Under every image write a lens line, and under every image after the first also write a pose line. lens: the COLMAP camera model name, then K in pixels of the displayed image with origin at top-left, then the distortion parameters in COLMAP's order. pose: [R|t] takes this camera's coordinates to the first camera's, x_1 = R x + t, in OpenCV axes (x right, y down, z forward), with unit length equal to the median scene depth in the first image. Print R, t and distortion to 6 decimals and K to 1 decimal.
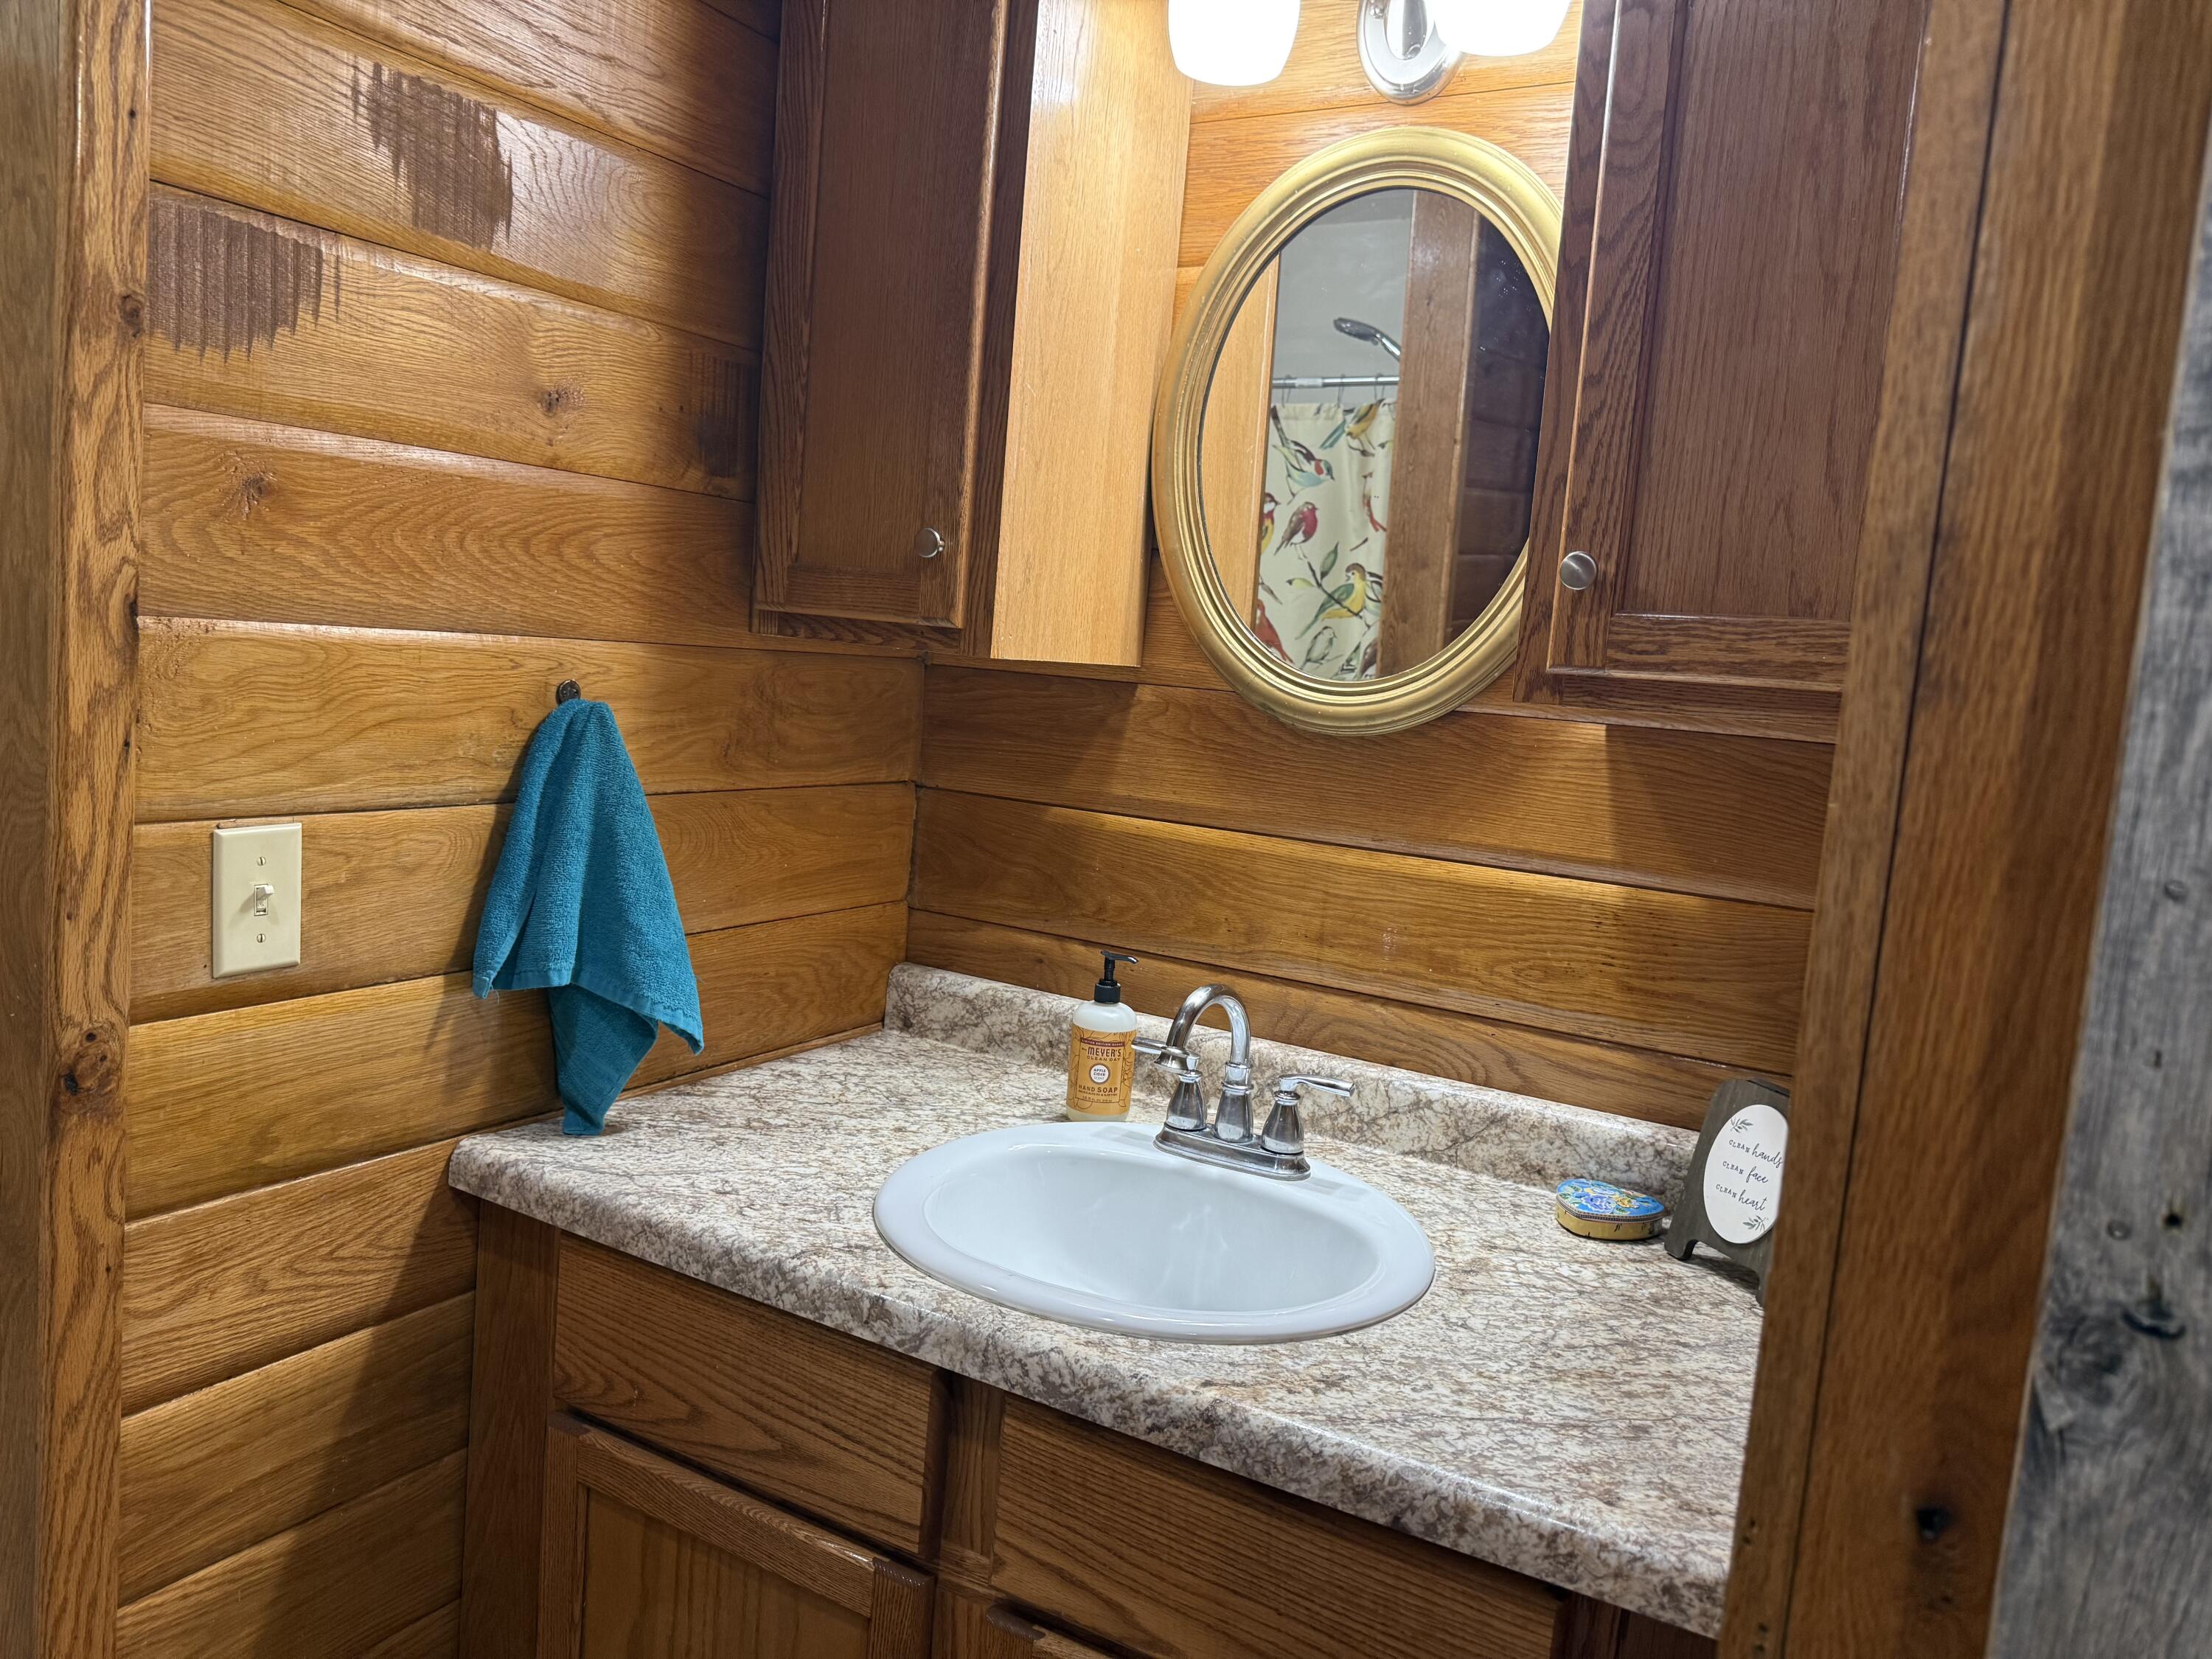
lens RADIAL K [[1560.5, 0, 1067.6], [0, 1560.5, 824.0], [0, 0, 1]] dist [0.024524, -0.029998]
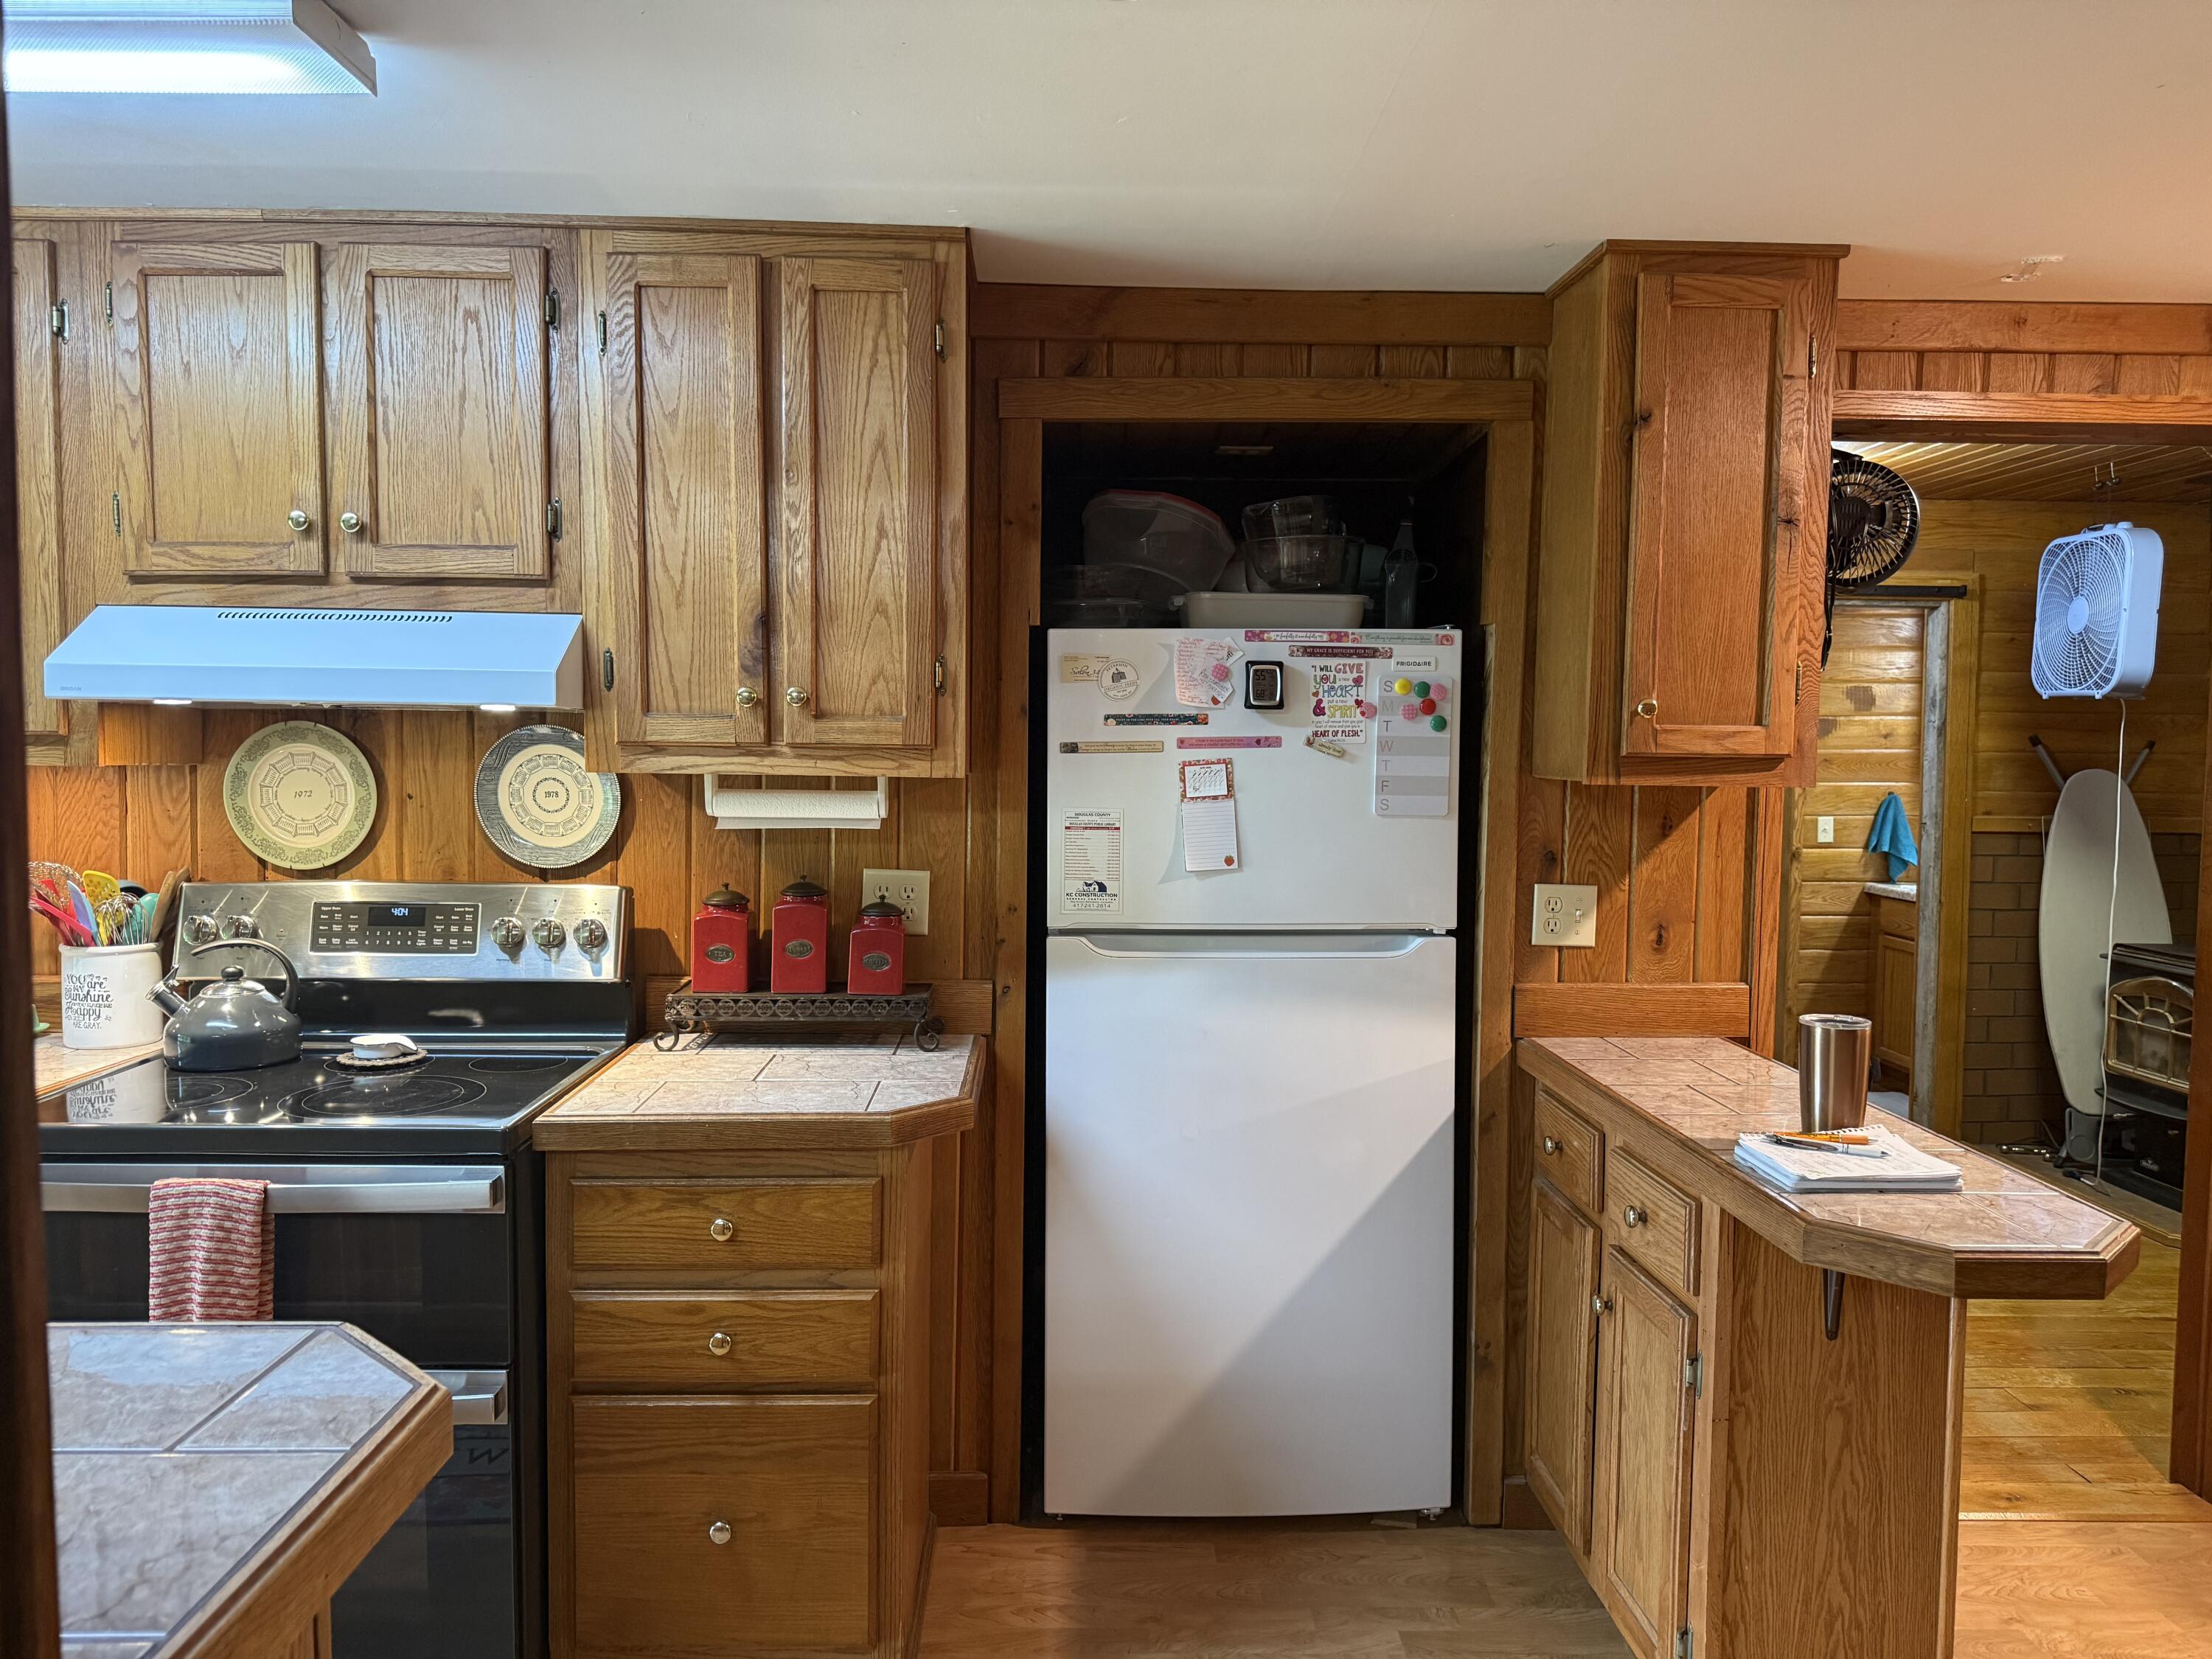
lens RADIAL K [[1576.4, 0, 1106.0], [0, 1576.4, 829.5], [0, 0, 1]] dist [0.002578, -0.002090]
pose [[0.525642, -0.031176, -0.850135, 2.708507], [-0.057807, 0.995710, -0.072256, 0.552285], [0.848740, 0.087124, 0.521584, -3.826917]]
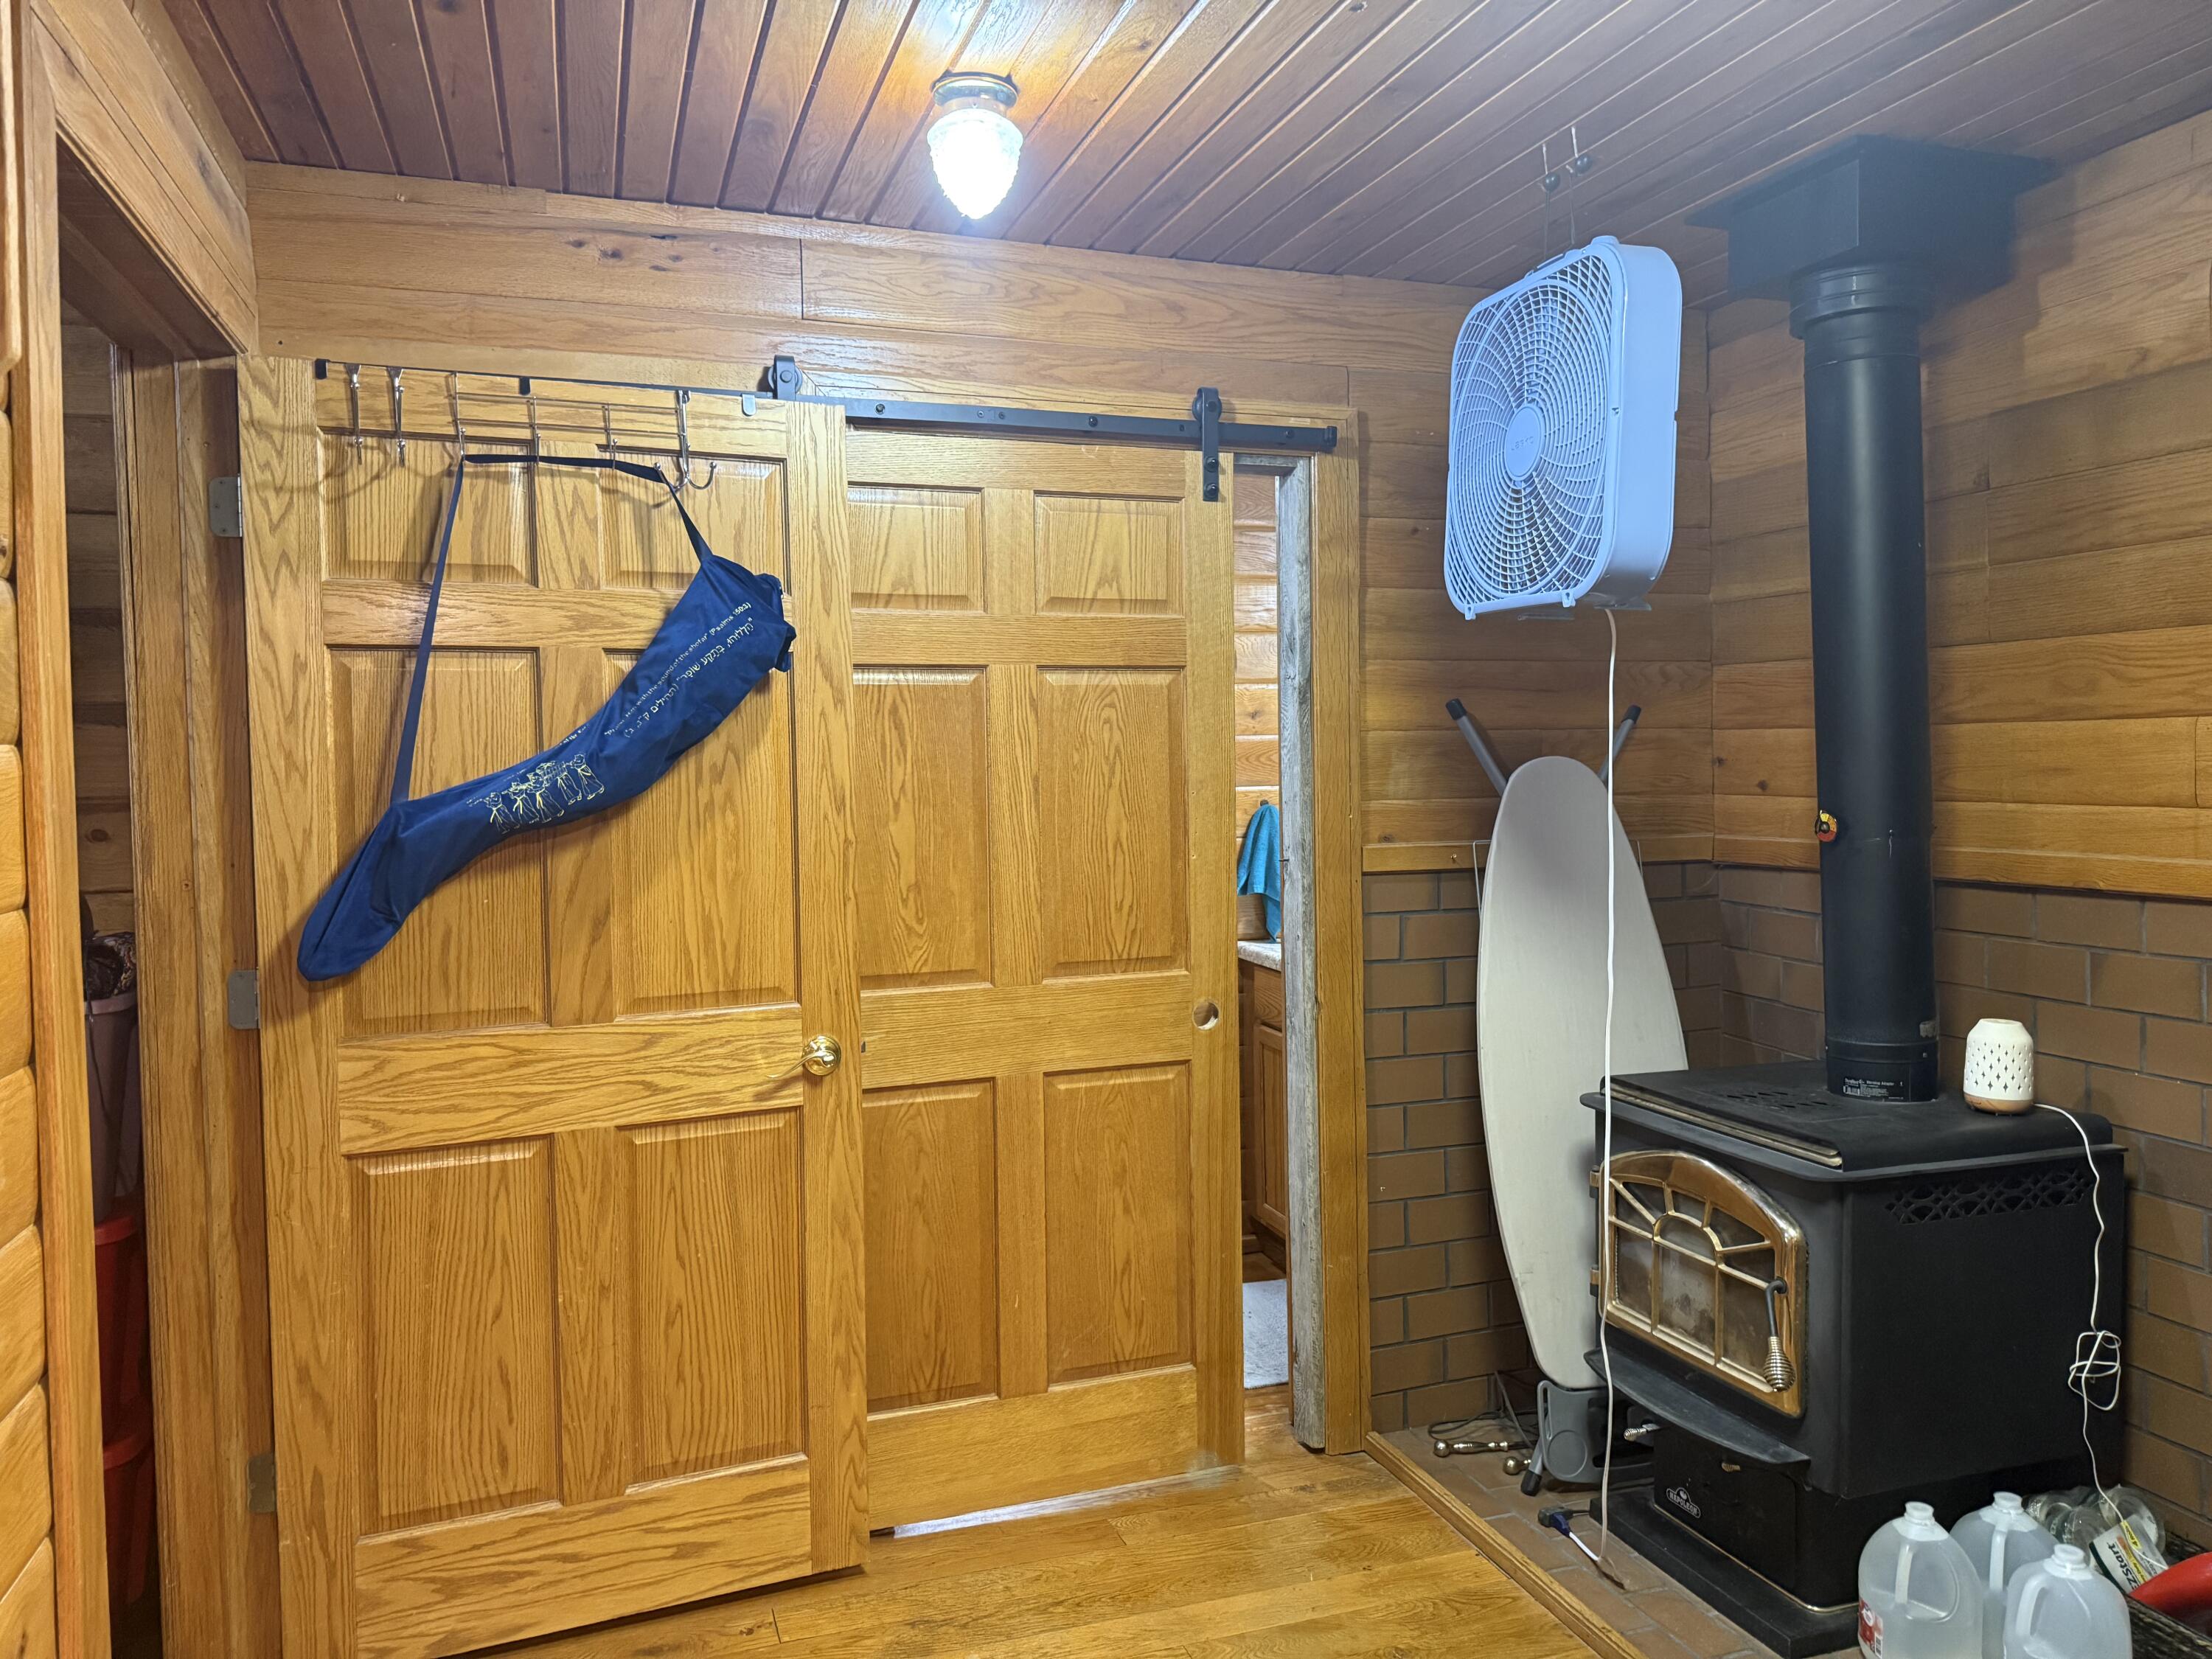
lens RADIAL K [[1552.9, 0, 1136.9], [0, 1552.9, 817.5], [0, 0, 1]] dist [0.100157, -0.064267]
pose [[0.768002, -0.065362, -0.637103, 1.564175], [0.006709, 0.995545, -0.094048, 0.251699], [0.640412, 0.067955, 0.765019, -1.655003]]
